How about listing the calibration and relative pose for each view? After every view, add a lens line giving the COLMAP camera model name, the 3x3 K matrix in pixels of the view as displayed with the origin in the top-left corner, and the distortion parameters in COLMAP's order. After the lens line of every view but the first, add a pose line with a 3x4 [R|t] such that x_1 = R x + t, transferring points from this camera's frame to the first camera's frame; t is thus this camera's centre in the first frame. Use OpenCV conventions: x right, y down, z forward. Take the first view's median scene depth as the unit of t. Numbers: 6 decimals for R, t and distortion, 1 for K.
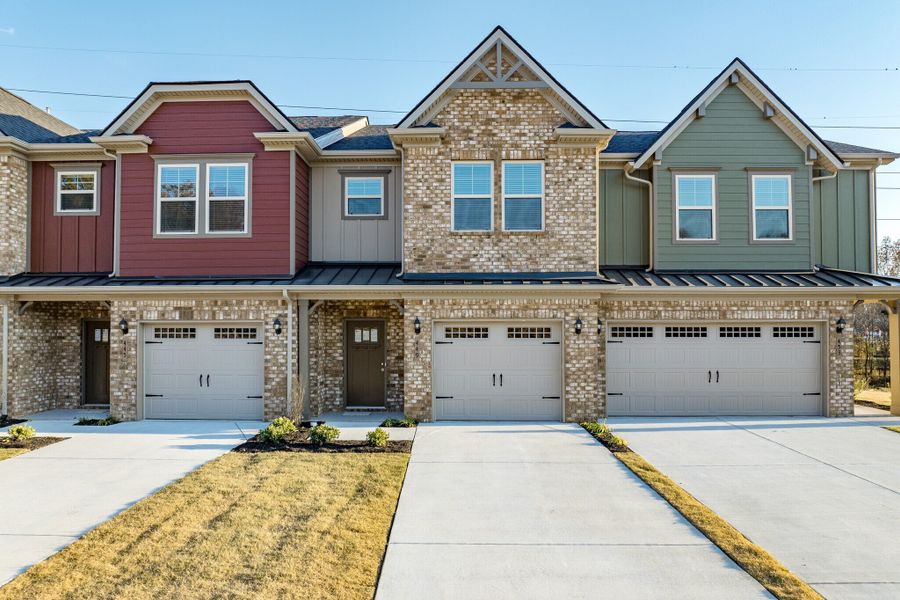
lens RADIAL K [[638.7, 0, 421.6], [0, 638.7, 326.0], [0, 0, 1]] dist [-0.029311, -0.015015]
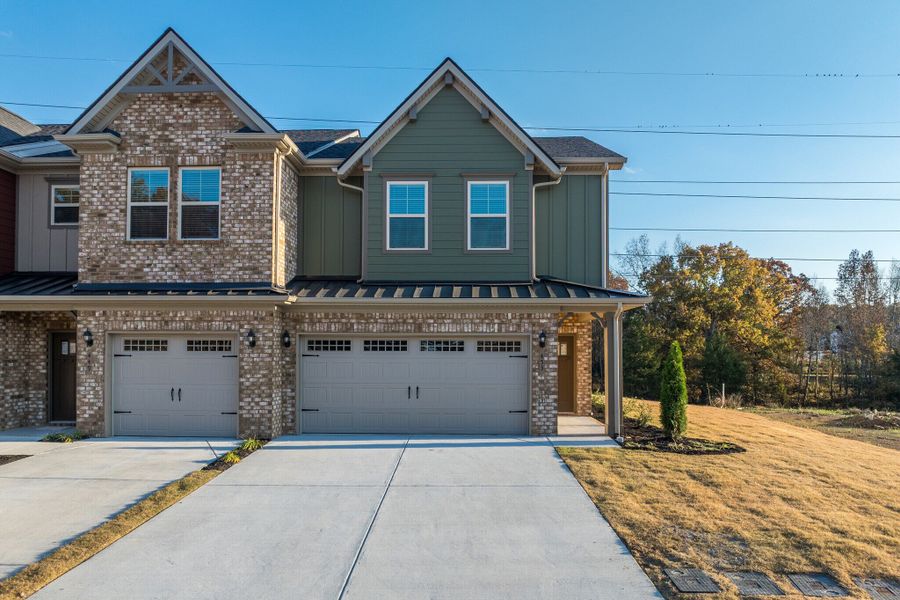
lens RADIAL K [[638.7, 0, 438.3], [0, 638.7, 340.1], [0, 0, 1]] dist [-0.029311, -0.015015]
pose [[0.999991, 0.003848, -0.001960, 0.513881], [-0.003845, 0.999992, 0.001144, -0.000166], [0.001965, -0.001137, 0.999997, 0.040799]]
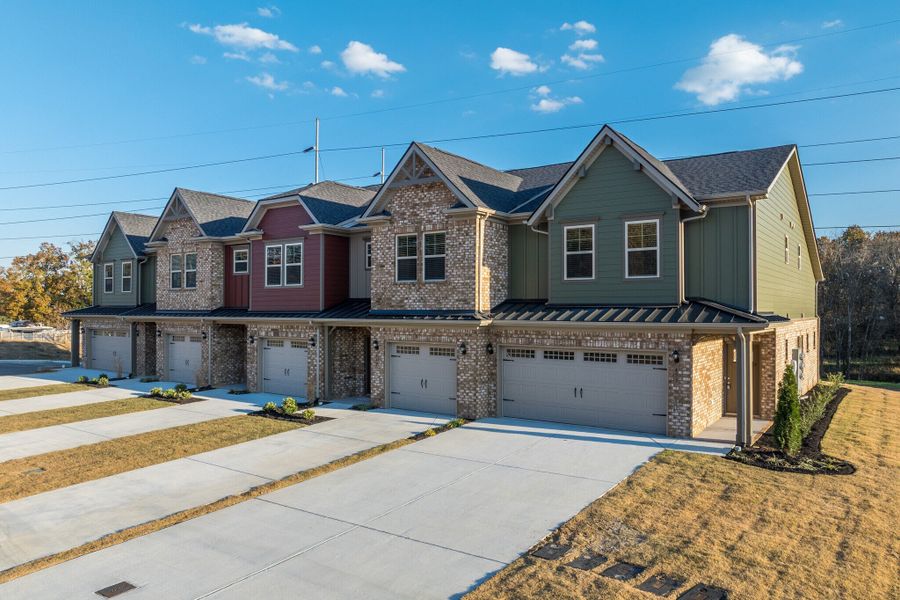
lens RADIAL K [[642.5, 0, 447.4], [0, 642.5, 298.5], [0, 0, 1]] dist [-0.012755, -0.003176]
pose [[0.828319, -0.007017, -0.560212, 0.973646], [0.006936, 0.999973, -0.002269, -0.104060], [0.560213, -0.002006, 0.828346, -0.173838]]
